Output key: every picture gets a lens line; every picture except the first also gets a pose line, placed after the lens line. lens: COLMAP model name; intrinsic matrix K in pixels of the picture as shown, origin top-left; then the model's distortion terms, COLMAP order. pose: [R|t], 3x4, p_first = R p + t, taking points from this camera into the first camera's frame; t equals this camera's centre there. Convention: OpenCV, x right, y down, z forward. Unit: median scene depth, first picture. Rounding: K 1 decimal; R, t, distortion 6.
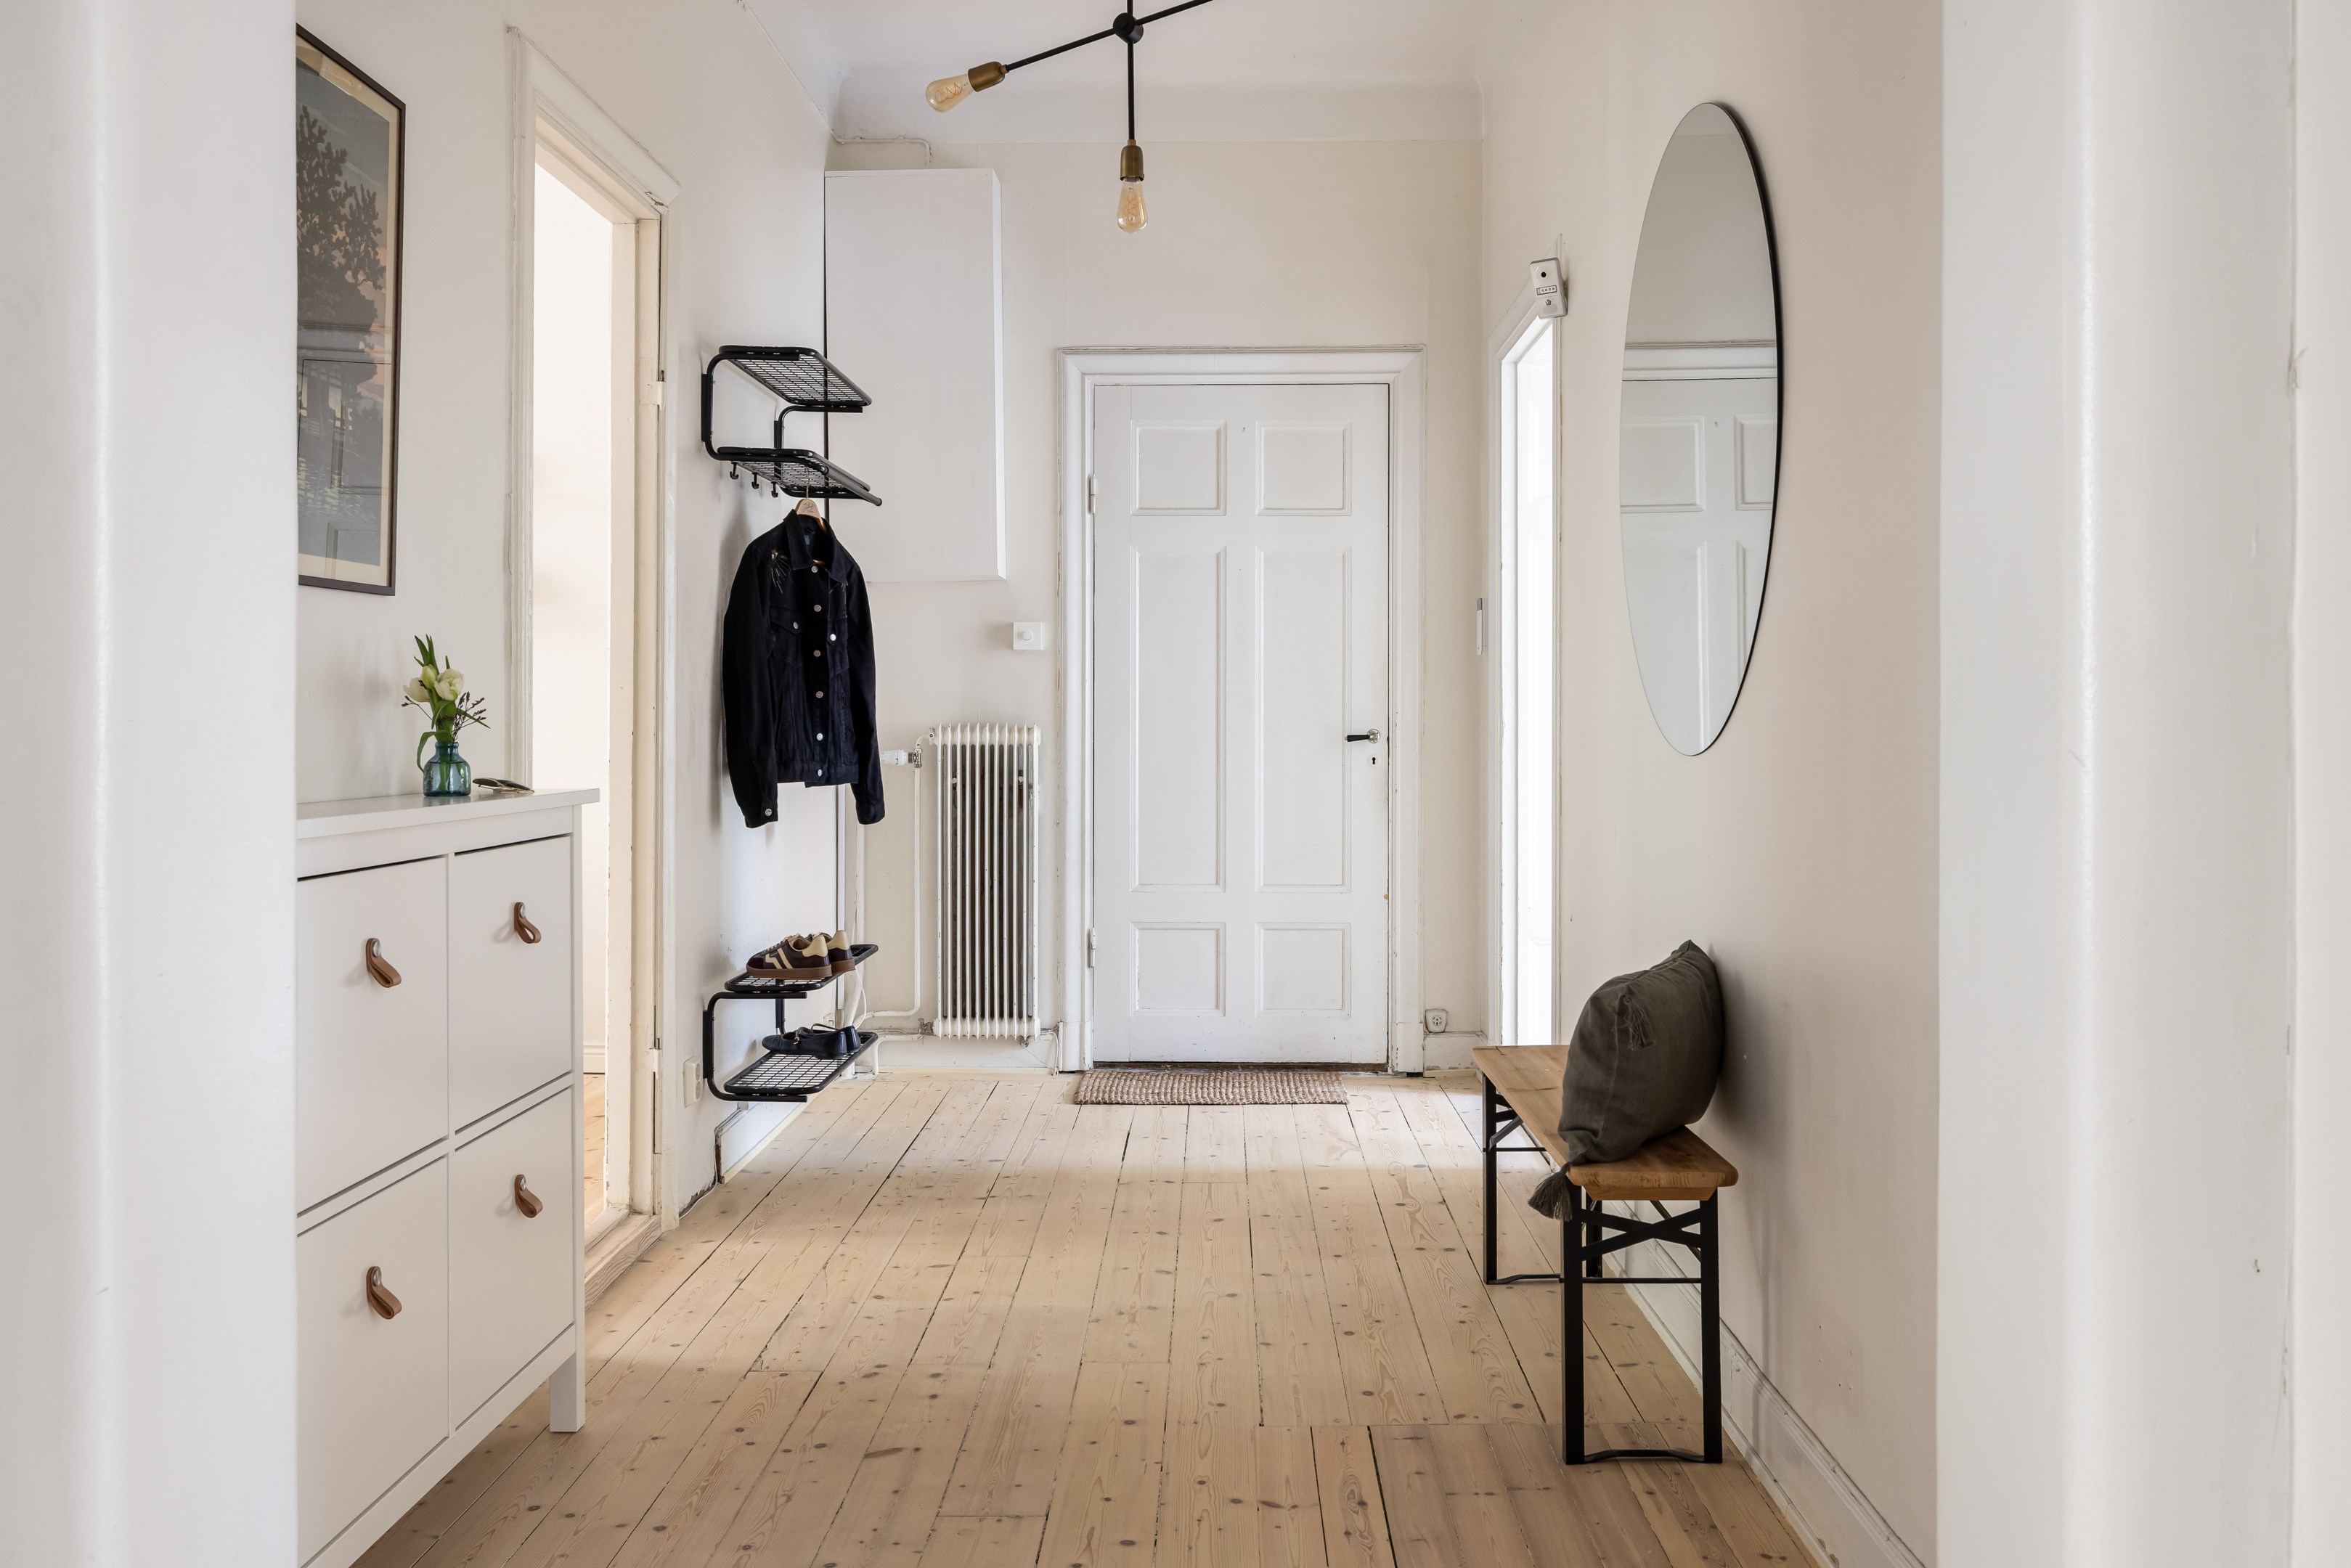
lens RADIAL K [[1651.2, 0, 1178.5], [0, 1651.2, 723.7], [0, 0, 1]] dist [-0.000063, 0.001840]
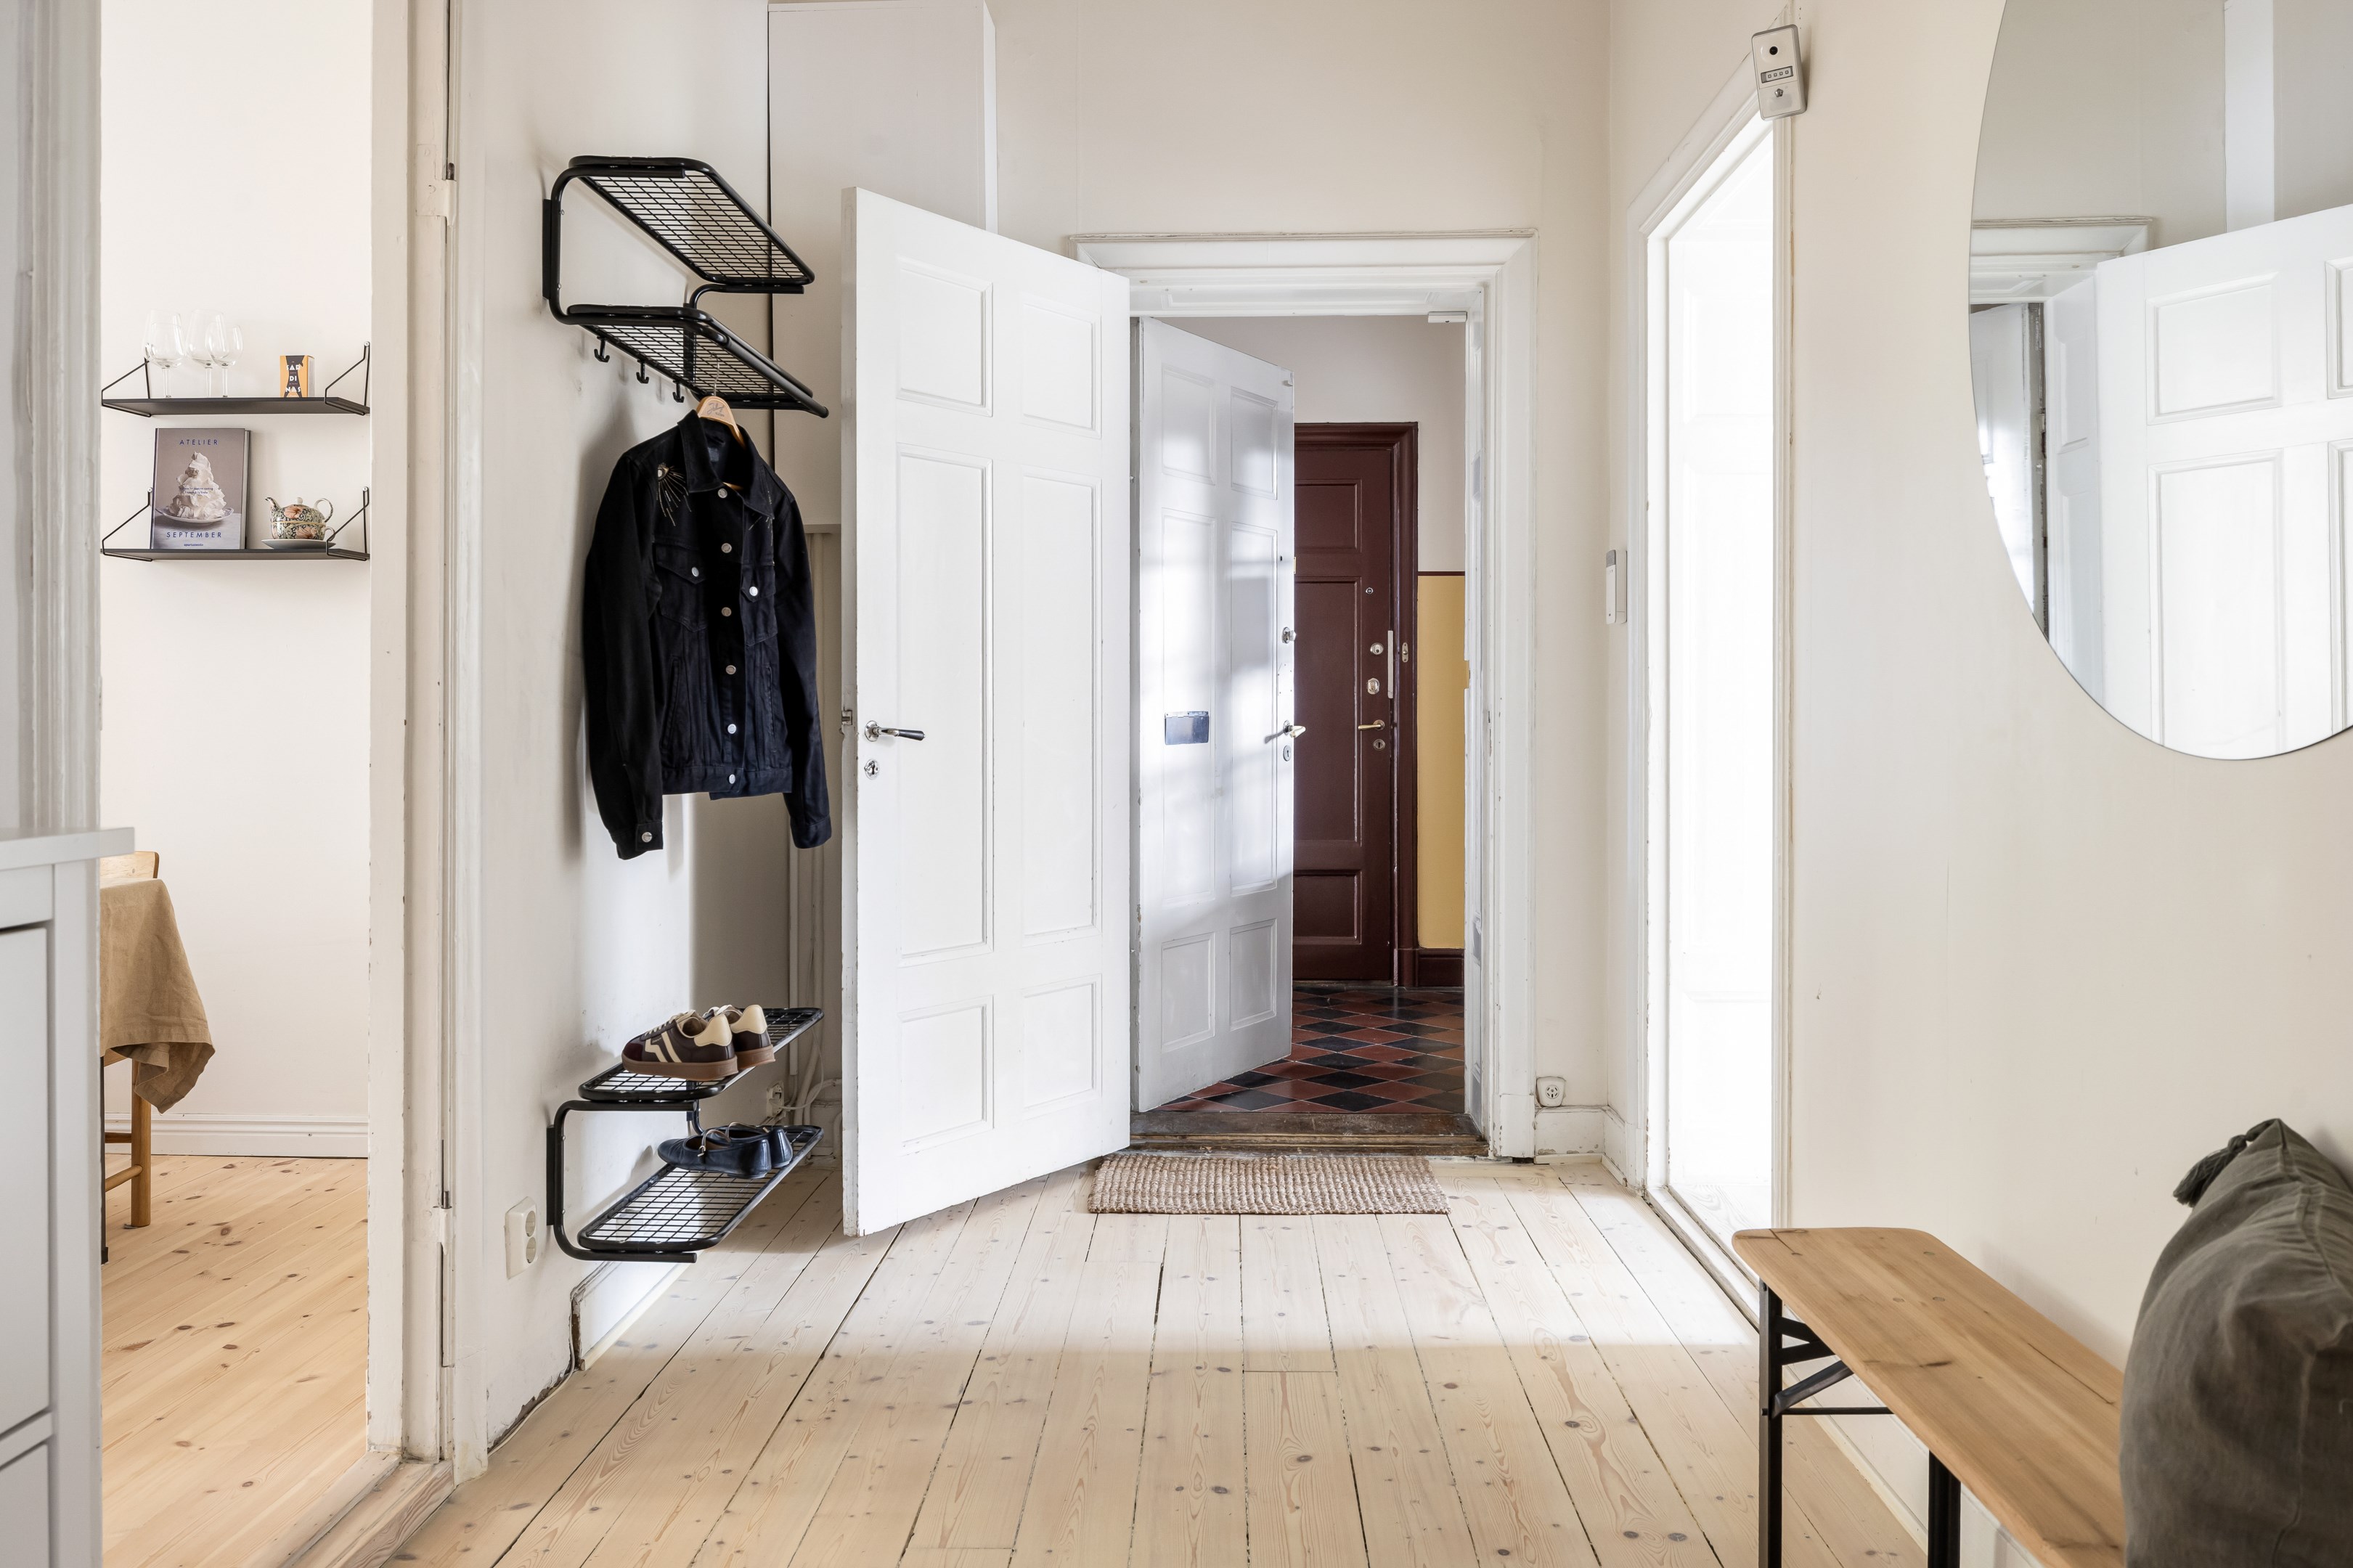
lens RADIAL K [[1744.3, 0, 1183.4], [0, 1744.3, 715.6], [0, 0, 1]] dist [-0.001509, -0.001208]
pose [[0.999943, -0.000599, -0.010630, -0.014617], [0.000587, 0.999999, -0.001140, 0.003454], [0.010631, 0.001133, 0.999943, 0.266247]]
